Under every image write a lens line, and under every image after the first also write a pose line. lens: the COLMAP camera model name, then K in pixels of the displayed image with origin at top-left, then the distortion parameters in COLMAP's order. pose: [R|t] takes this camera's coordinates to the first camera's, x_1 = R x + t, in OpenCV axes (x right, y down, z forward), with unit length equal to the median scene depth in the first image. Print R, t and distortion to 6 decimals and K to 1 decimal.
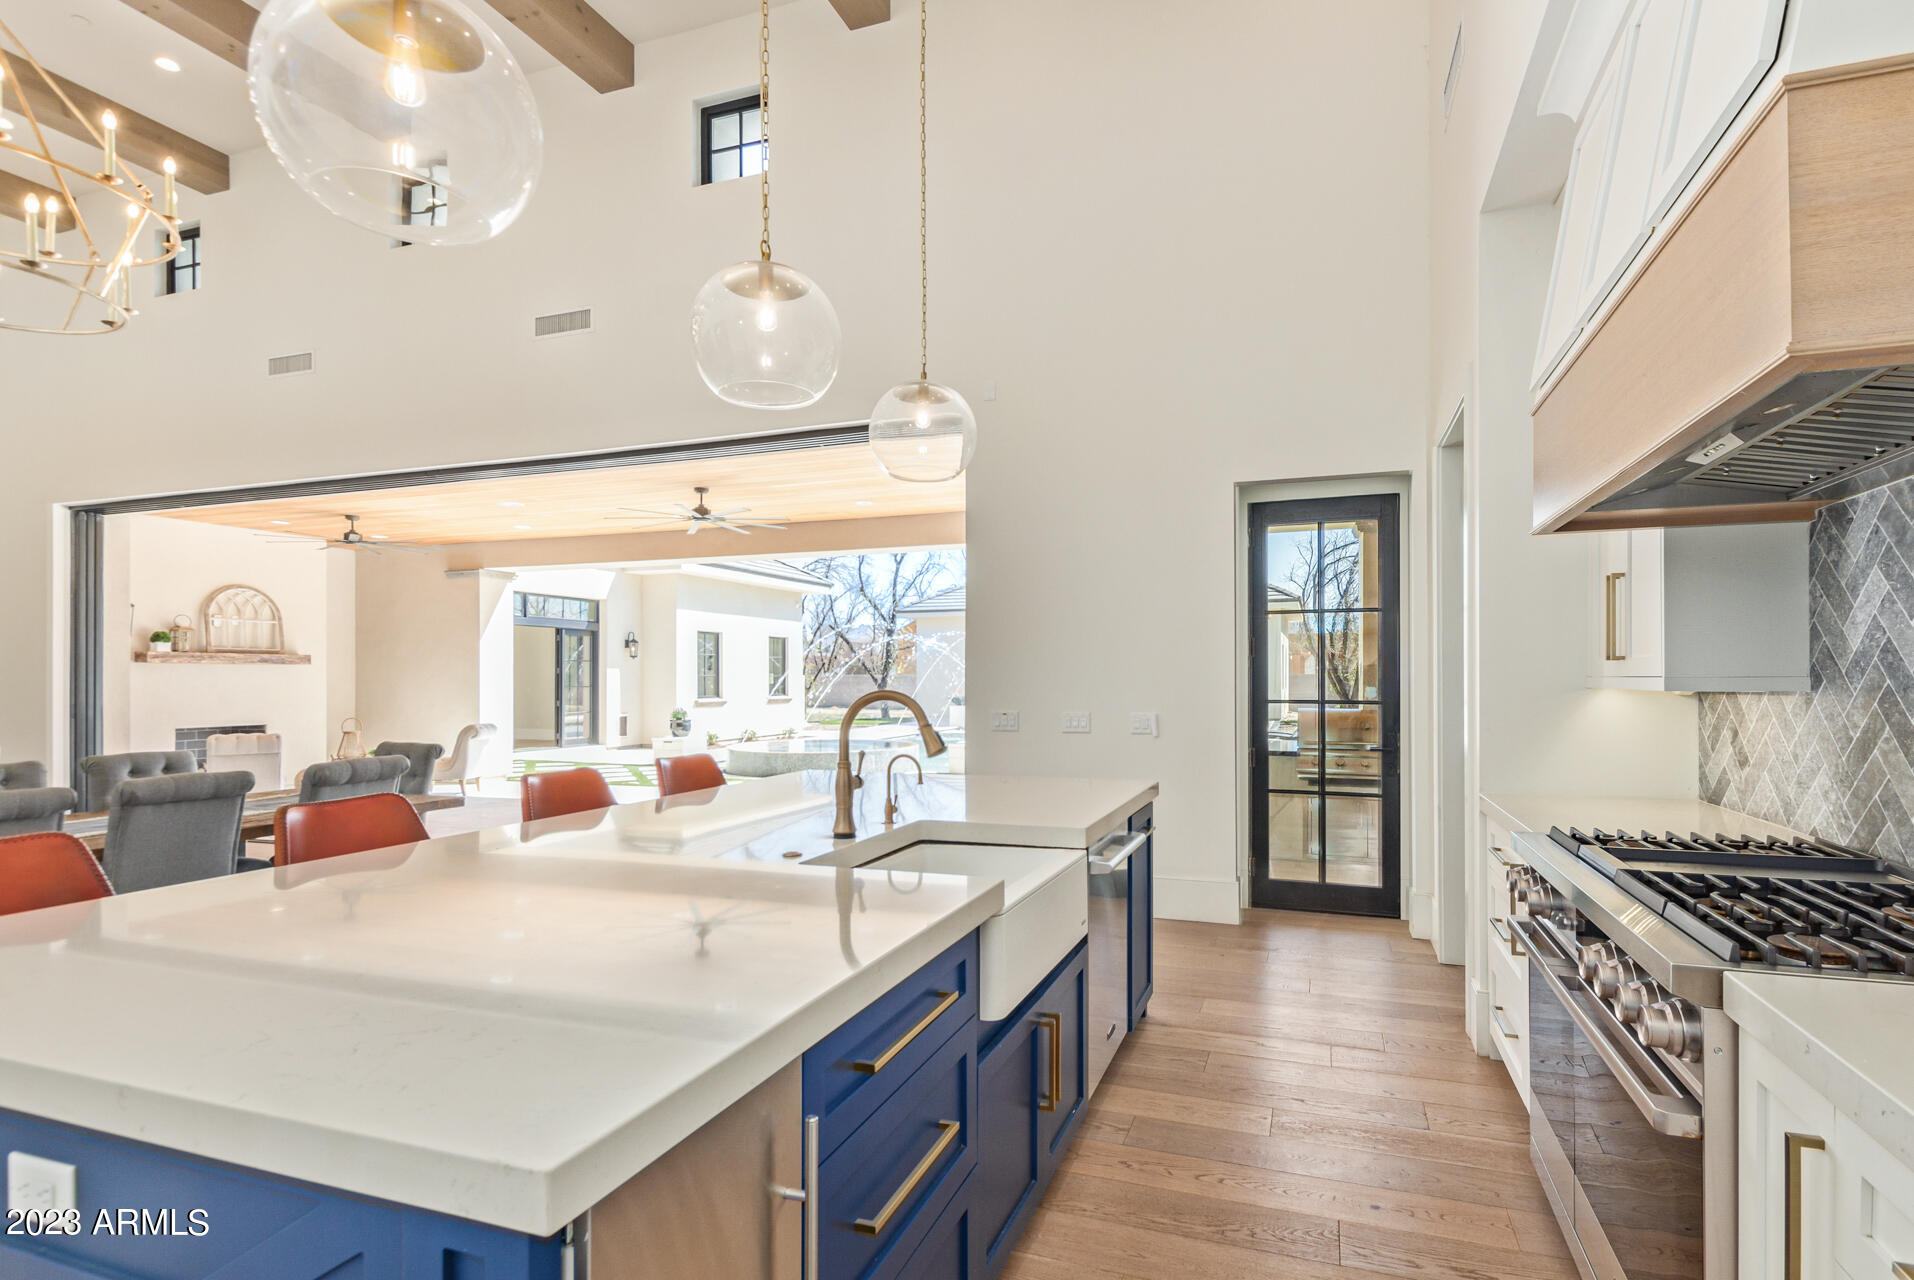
lens RADIAL K [[896.3, 0, 1025.3], [0, 896.3, 675.1], [0, 0, 1]] dist [0.012719, -0.006704]
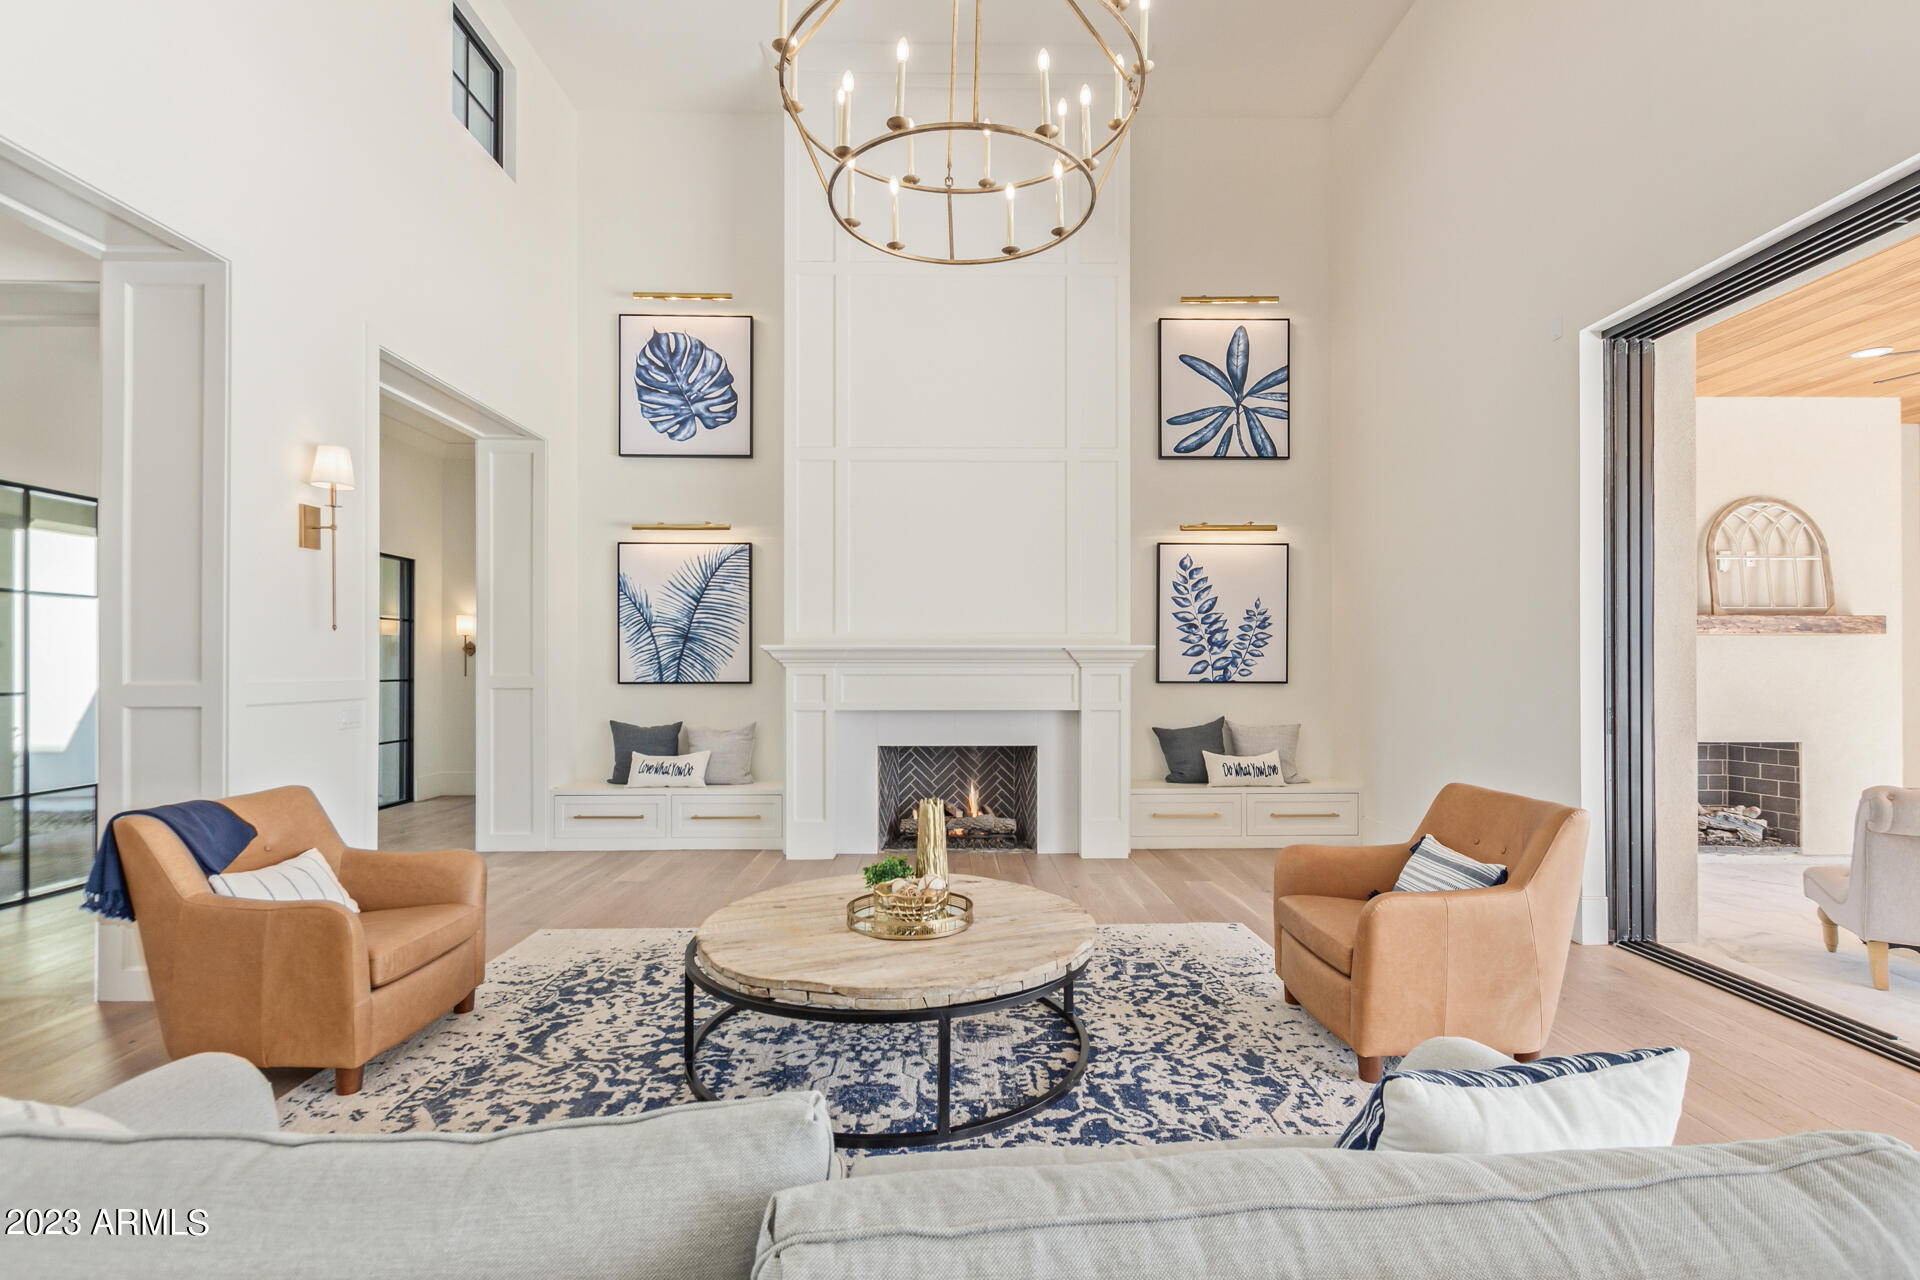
lens RADIAL K [[899.1, 0, 966.1], [0, 899.1, 657.8], [0, 0, 1]] dist [0.012719, -0.006704]
pose [[0.310625, -0.006865, -0.950508, -0.298320], [0.006044, 0.999968, -0.005247, 0.001162], [0.950513, -0.004115, 0.310657, 0.213956]]
